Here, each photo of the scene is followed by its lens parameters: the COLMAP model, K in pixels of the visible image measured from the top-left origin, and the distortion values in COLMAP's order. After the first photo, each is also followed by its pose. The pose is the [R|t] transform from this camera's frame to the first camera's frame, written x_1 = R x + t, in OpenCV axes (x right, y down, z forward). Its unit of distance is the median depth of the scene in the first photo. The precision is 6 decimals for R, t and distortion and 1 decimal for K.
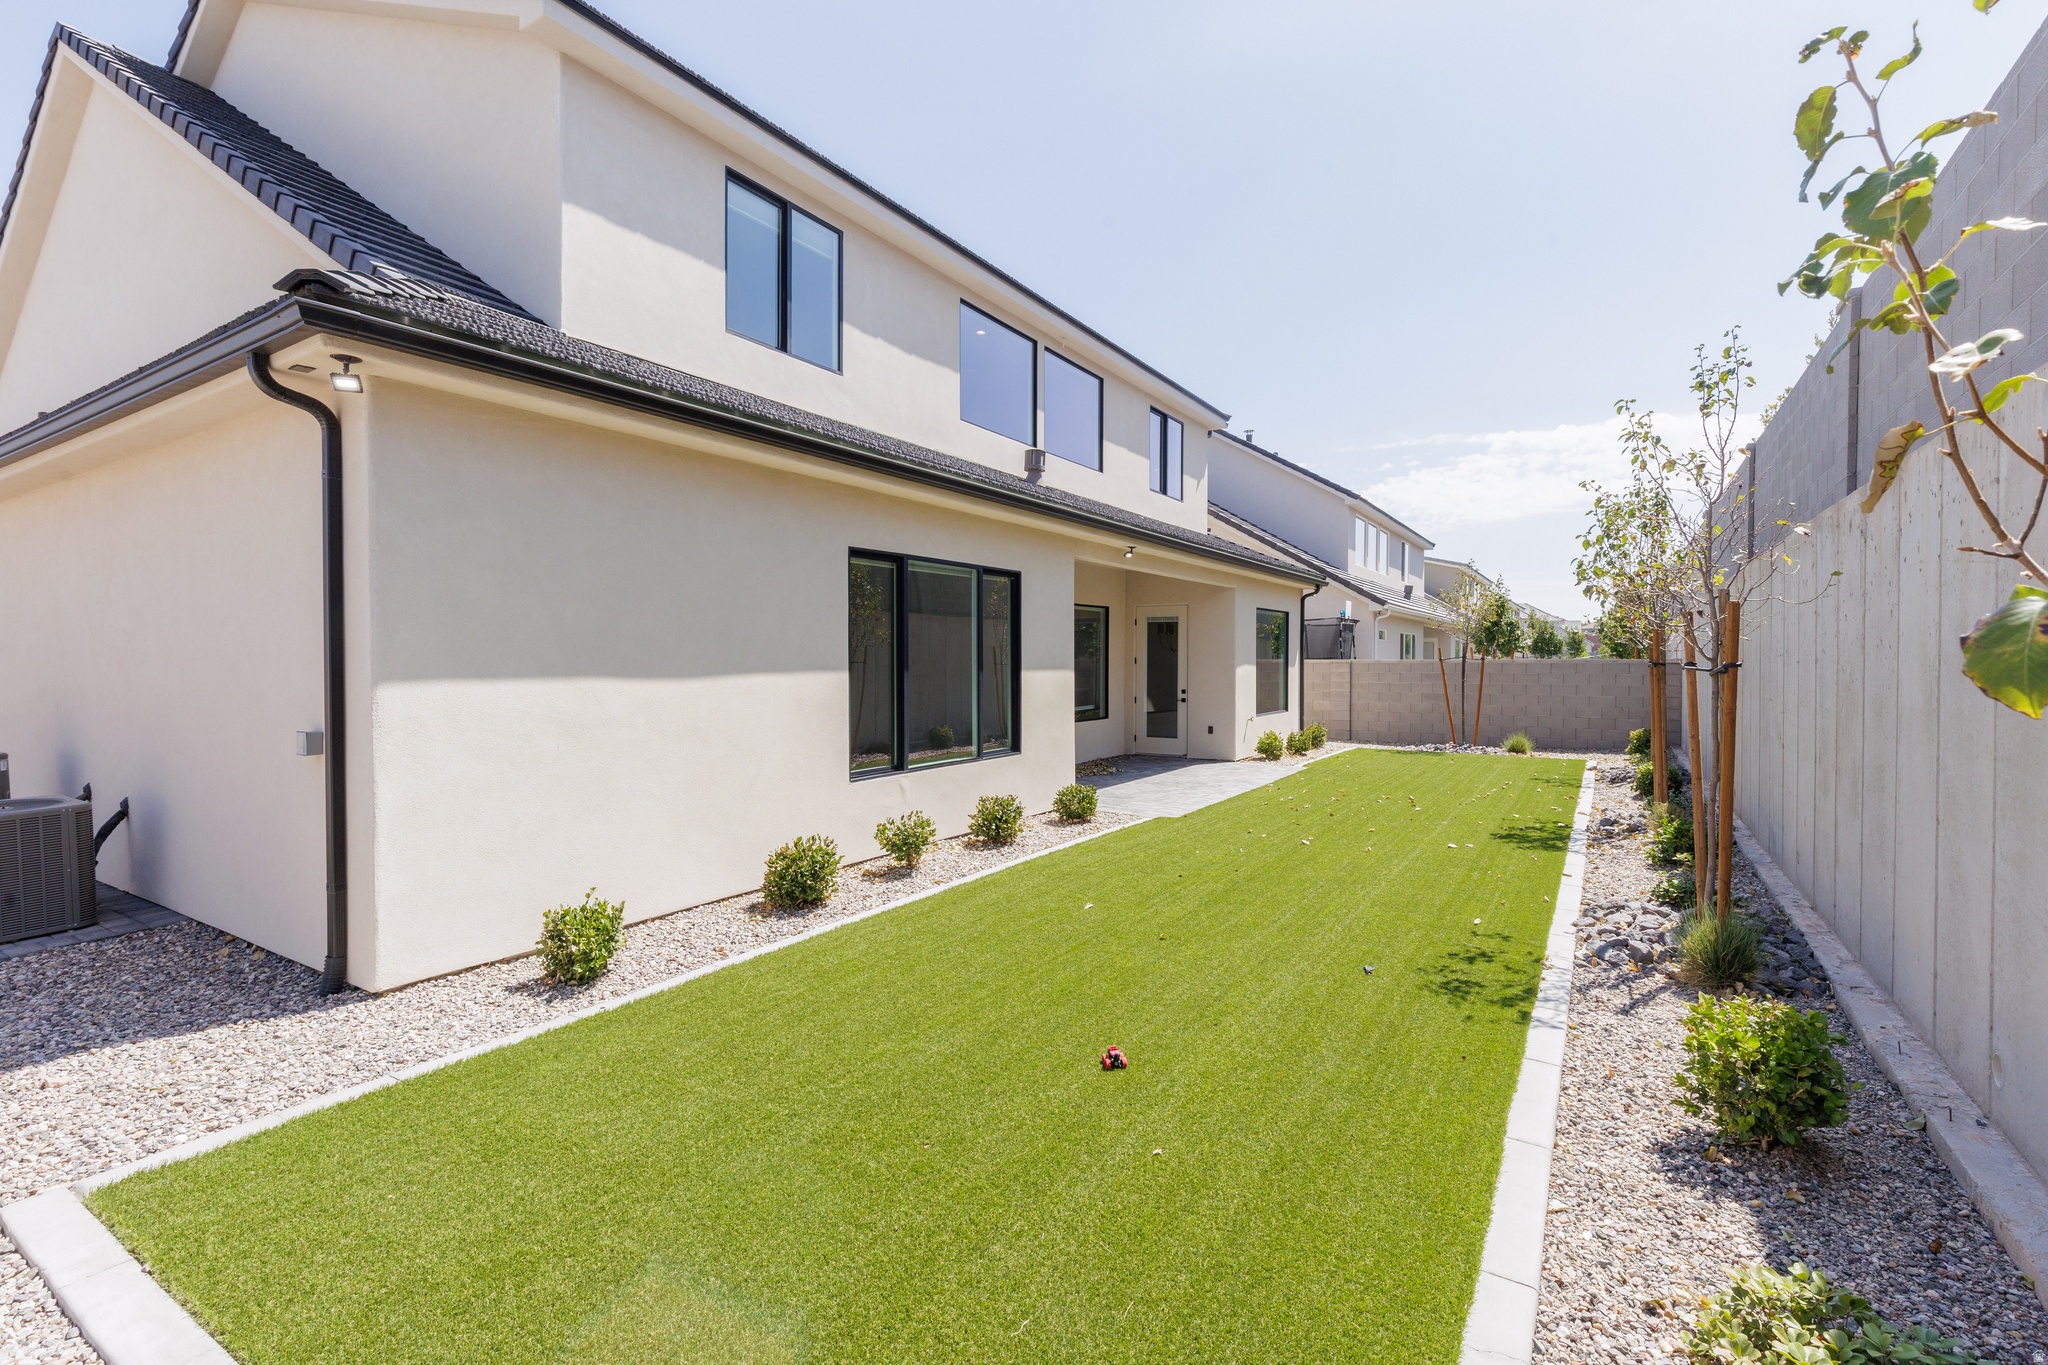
lens RADIAL K [[912.3, 0, 1020.8], [0, 912.3, 677.3], [0, 0, 1]] dist [0.001271, 0.000397]
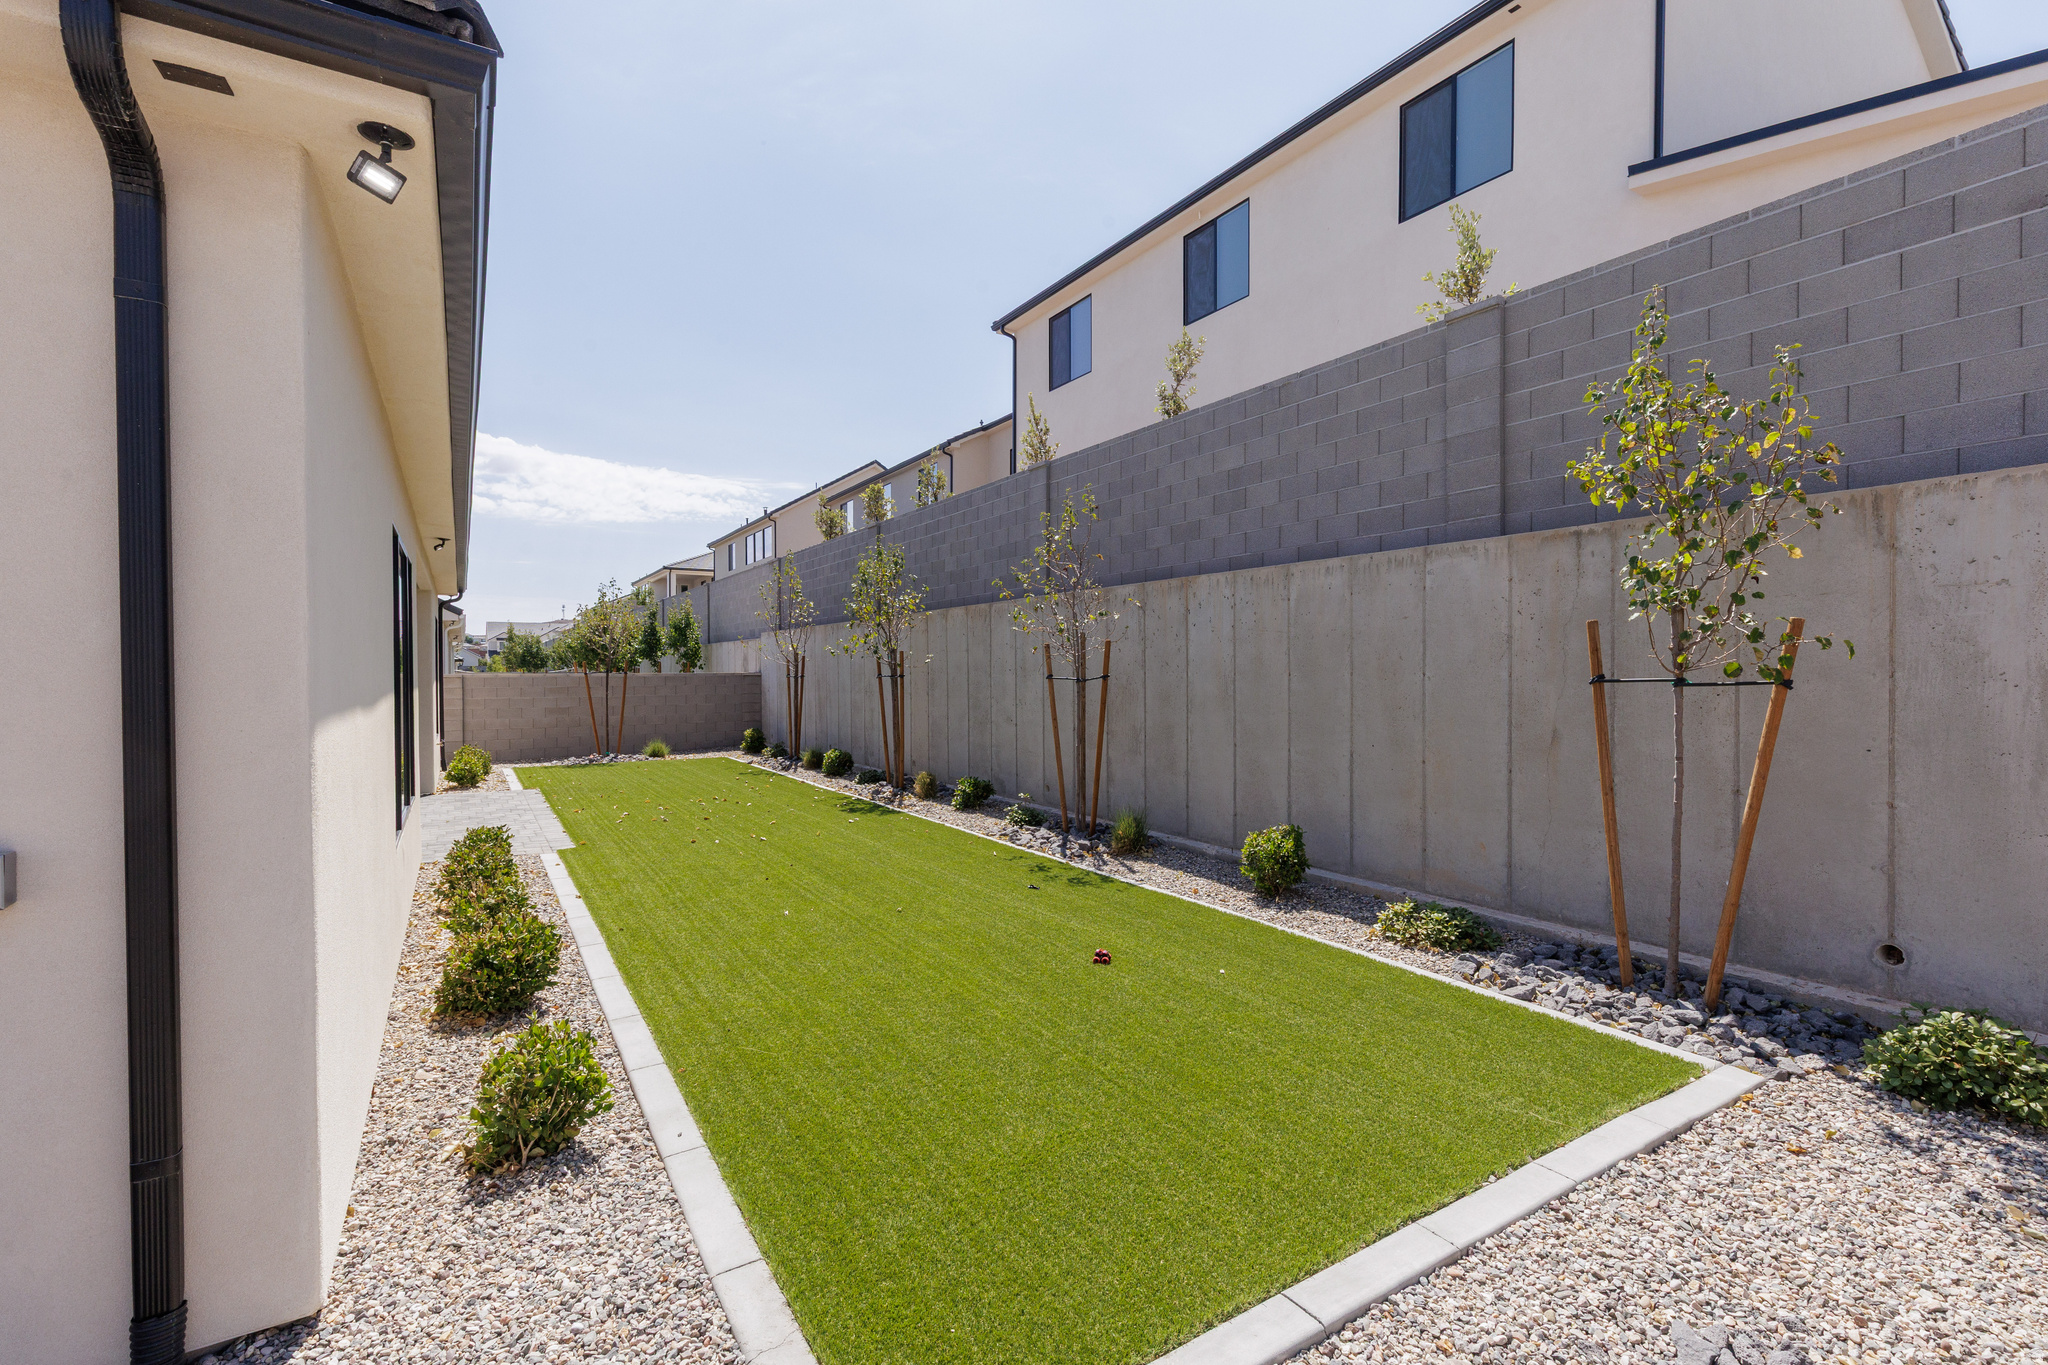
lens RADIAL K [[918.6, 0, 1024.0], [0, 918.6, 682.5], [0, 0, 1]] dist [0.005101, 0.000338]
pose [[0.435350, -0.013256, 0.900164, -0.759747], [0.021451, 0.999760, 0.004348, -0.010828], [-0.900006, 0.017416, 0.435530, 0.297180]]
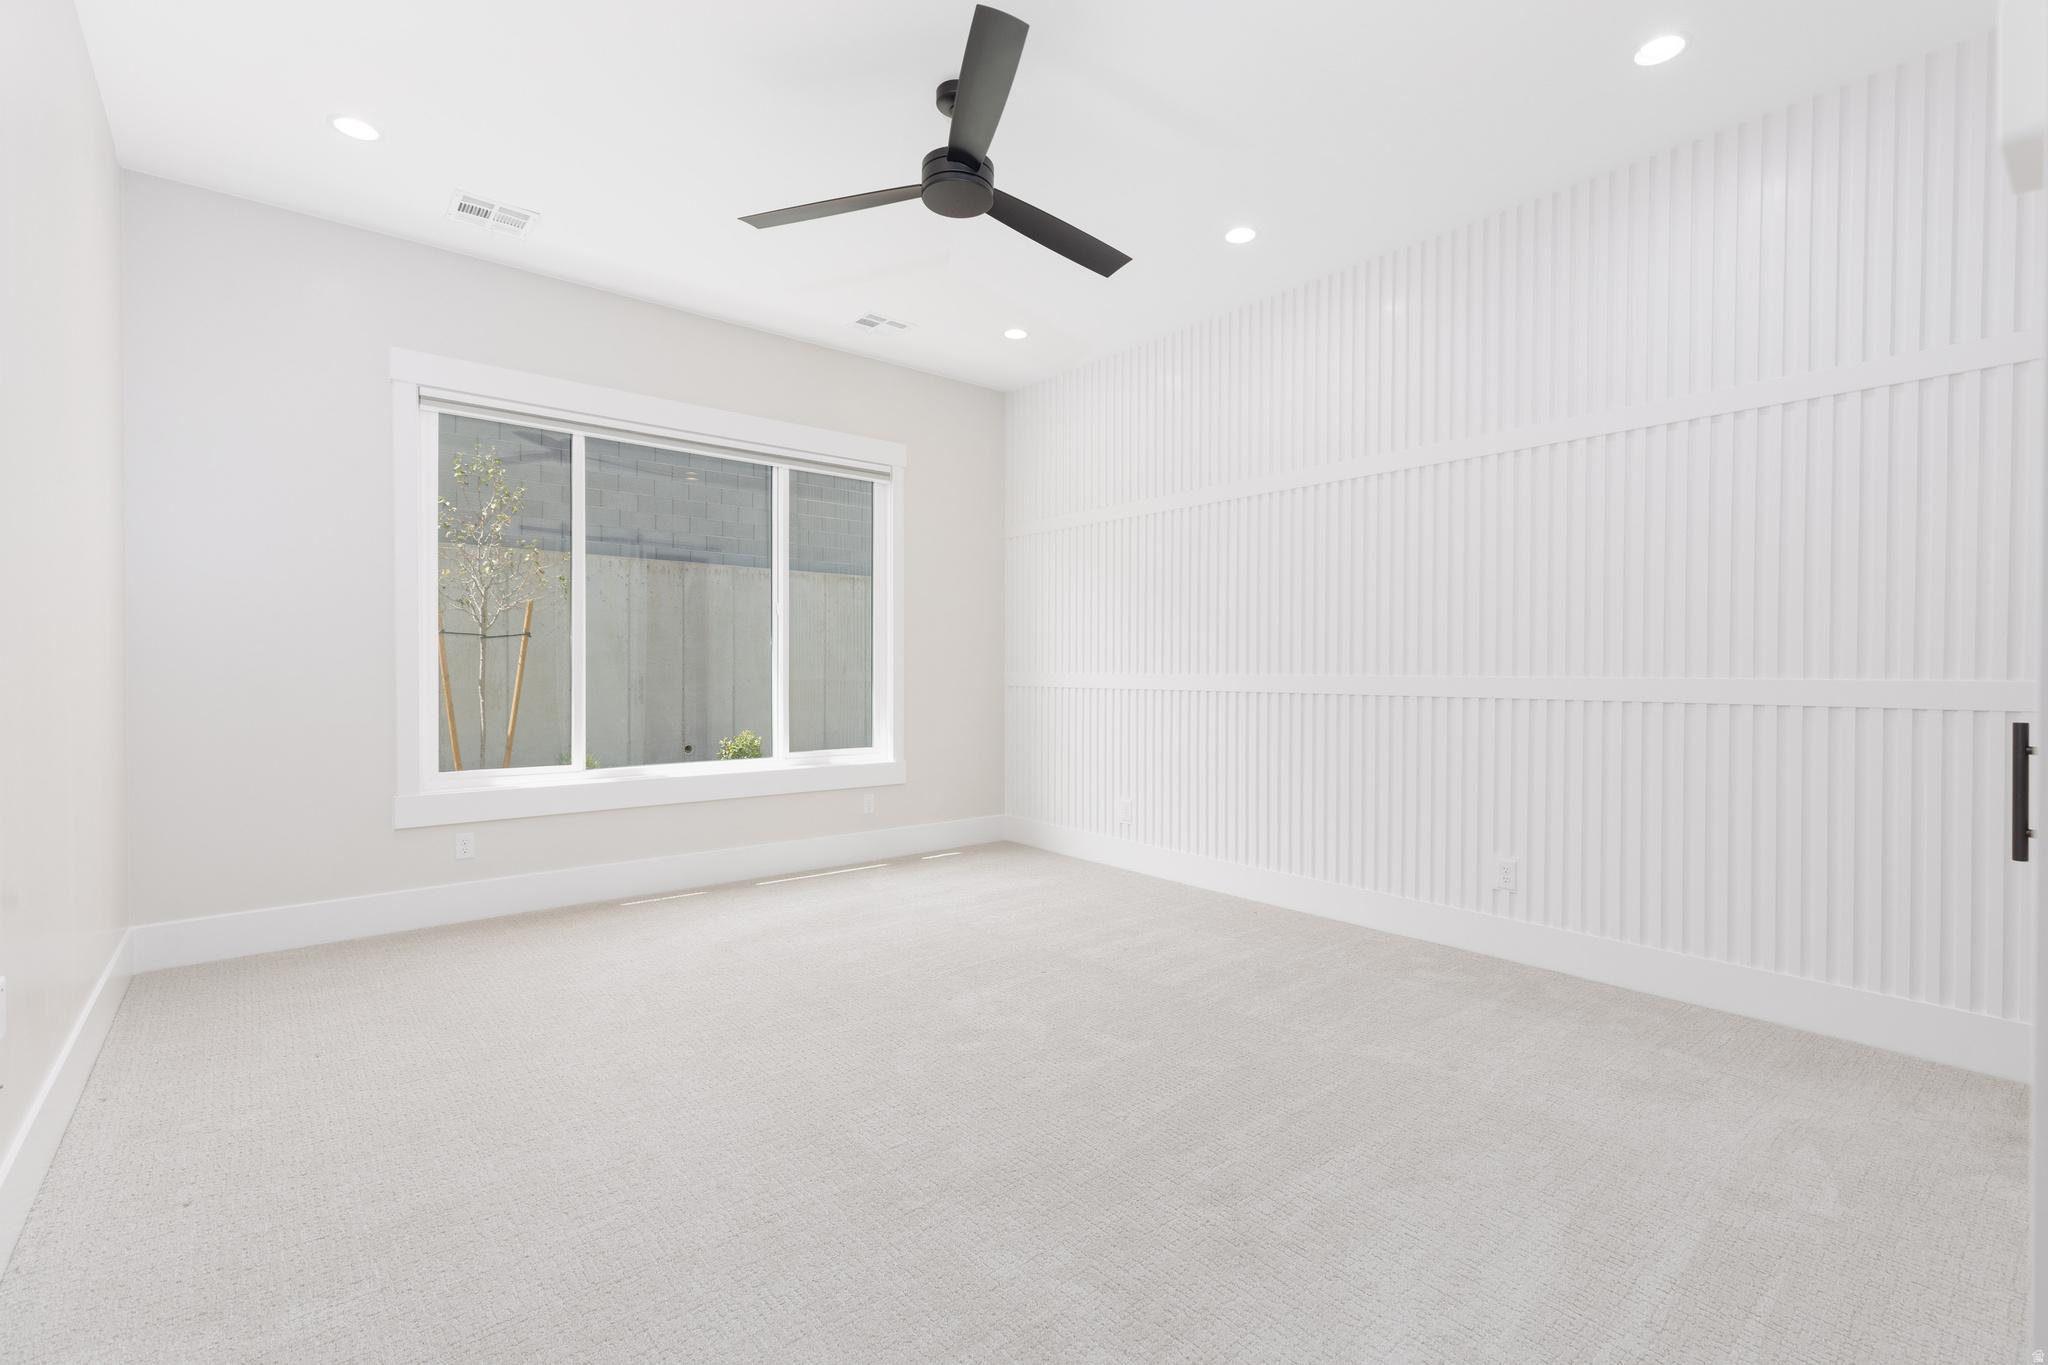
lens RADIAL K [[912.3, 0, 1020.8], [0, 912.3, 677.3], [0, 0, 1]] dist [0.001271, 0.000397]
pose [[-0.957546, 0.000831, 0.288279, -0.641391], [0.007331, 0.999743, 0.021468, 0.037881], [-0.288187, 0.022670, -0.957306, 2.103884]]
